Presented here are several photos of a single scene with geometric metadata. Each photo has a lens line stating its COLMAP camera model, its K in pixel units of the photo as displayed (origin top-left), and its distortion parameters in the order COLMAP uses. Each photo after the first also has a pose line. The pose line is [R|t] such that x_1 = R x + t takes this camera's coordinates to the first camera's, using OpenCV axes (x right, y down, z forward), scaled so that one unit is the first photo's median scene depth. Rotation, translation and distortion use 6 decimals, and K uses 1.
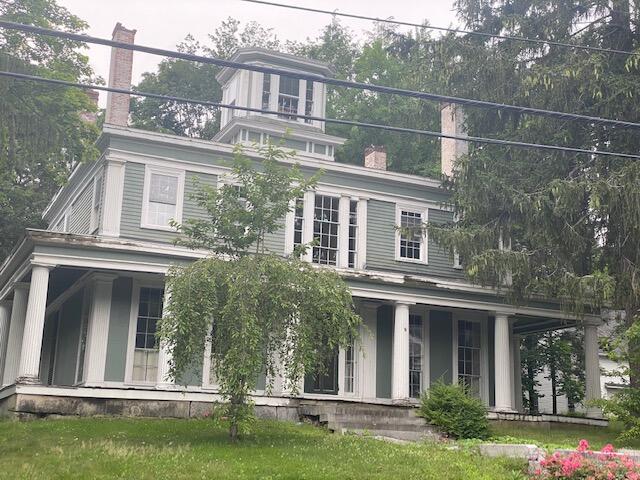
lens RADIAL K [[924.8, 0, 320.0], [0, 924.8, 240.0], [0, 0, 1]] dist [-0.147488, 1.380487]
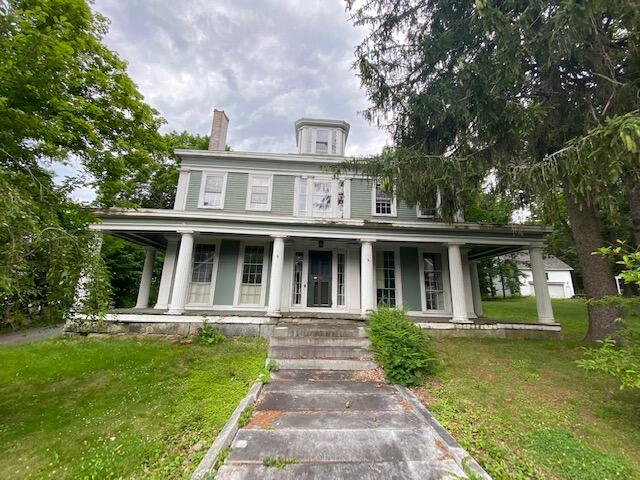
lens RADIAL K [[256.5, 0, 320.0], [0, 256.5, 240.0], [0, 0, 1]] dist [0.001030, -0.000044]
pose [[0.933188, -0.088503, -0.348321, 0.152219], [0.084581, 0.996065, -0.026483, 0.069251], [0.349294, -0.004748, 0.937001, 0.608196]]
